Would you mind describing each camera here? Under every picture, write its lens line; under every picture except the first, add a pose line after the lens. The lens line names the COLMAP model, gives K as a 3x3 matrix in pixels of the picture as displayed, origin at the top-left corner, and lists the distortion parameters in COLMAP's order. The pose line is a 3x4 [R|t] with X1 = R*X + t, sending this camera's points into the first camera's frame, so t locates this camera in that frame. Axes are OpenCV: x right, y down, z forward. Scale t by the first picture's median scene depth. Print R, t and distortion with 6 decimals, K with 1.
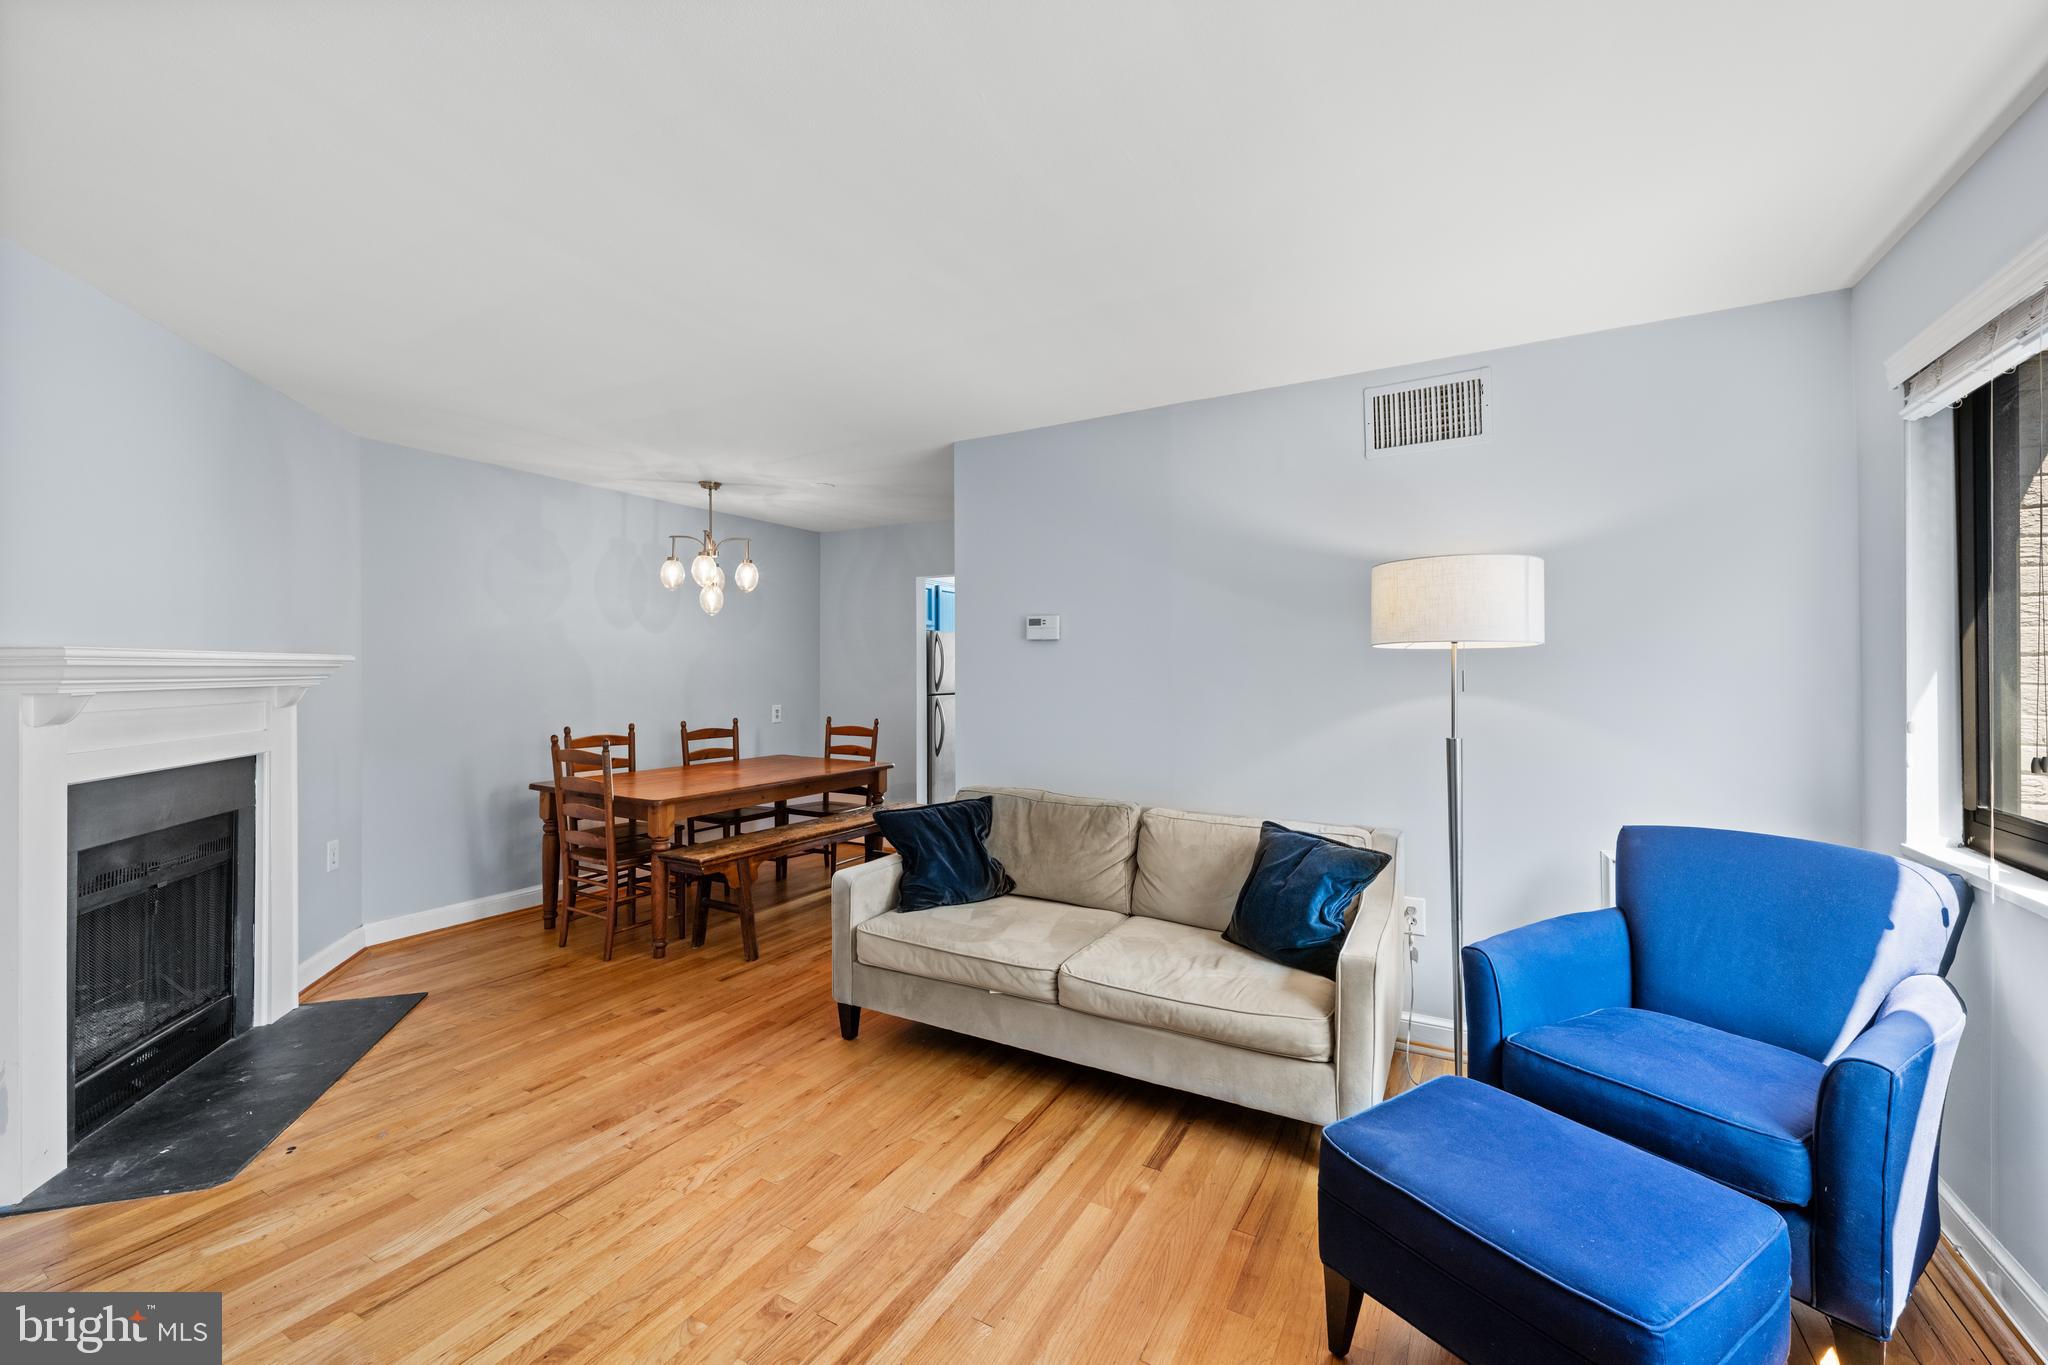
lens RADIAL K [[826.7, 0, 1018.7], [0, 826.7, 671.0], [0, 0, 1]] dist [0.001773, 0.000188]
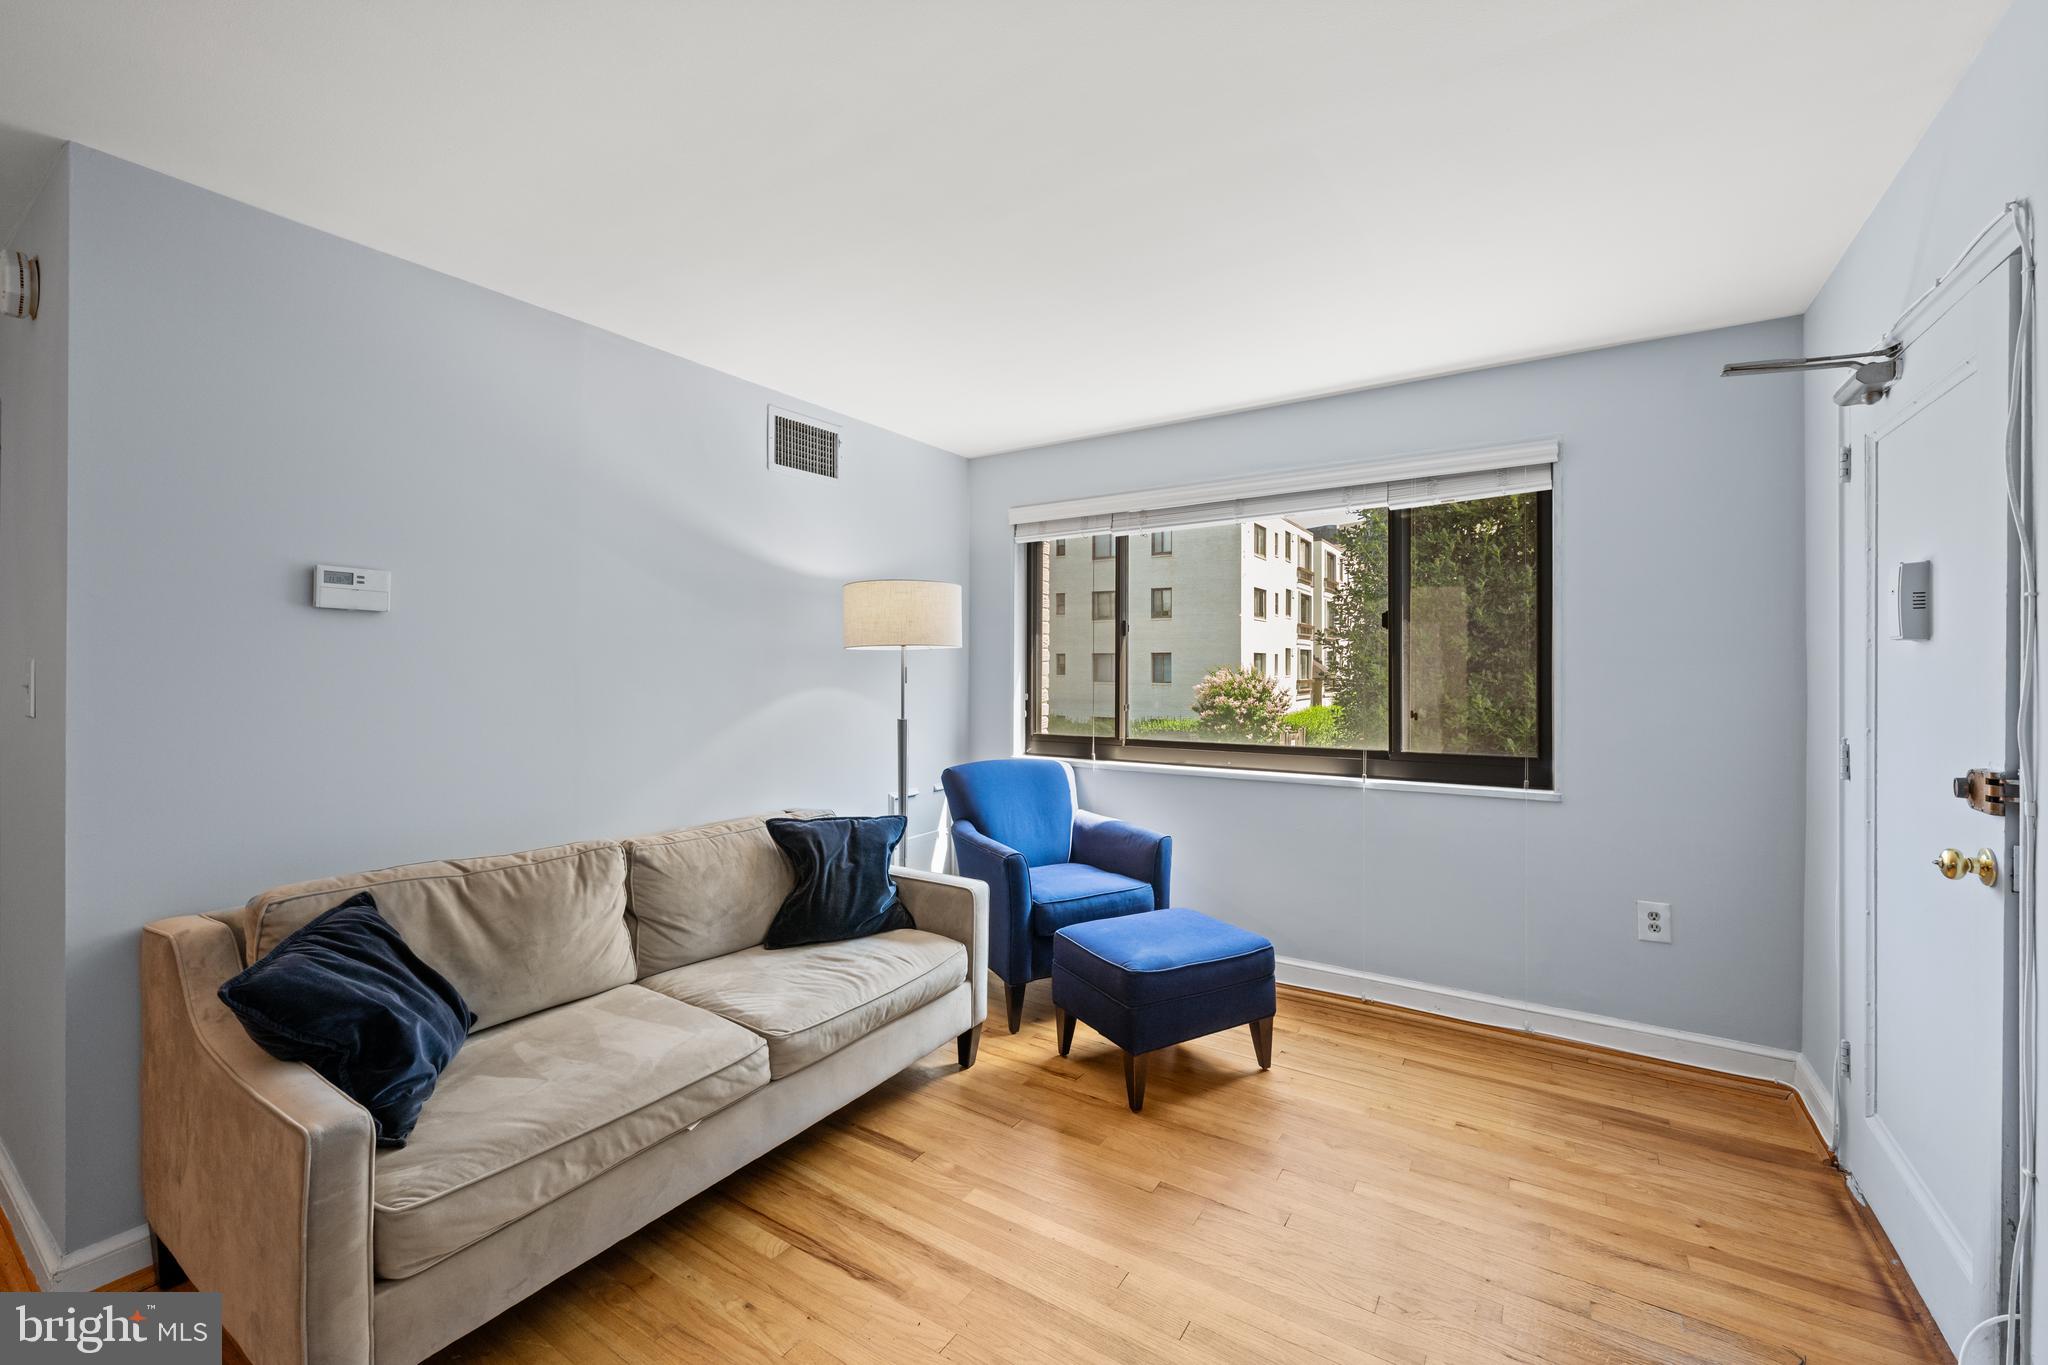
lens RADIAL K [[826.7, 0, 1018.7], [0, 826.7, 671.0], [0, 0, 1]] dist [0.001773, 0.000188]
pose [[0.059313, 0.001482, 0.998238, -0.694433], [-0.002520, 0.999996, -0.001335, 0.005932], [-0.998236, -0.002436, 0.059316, 0.673423]]
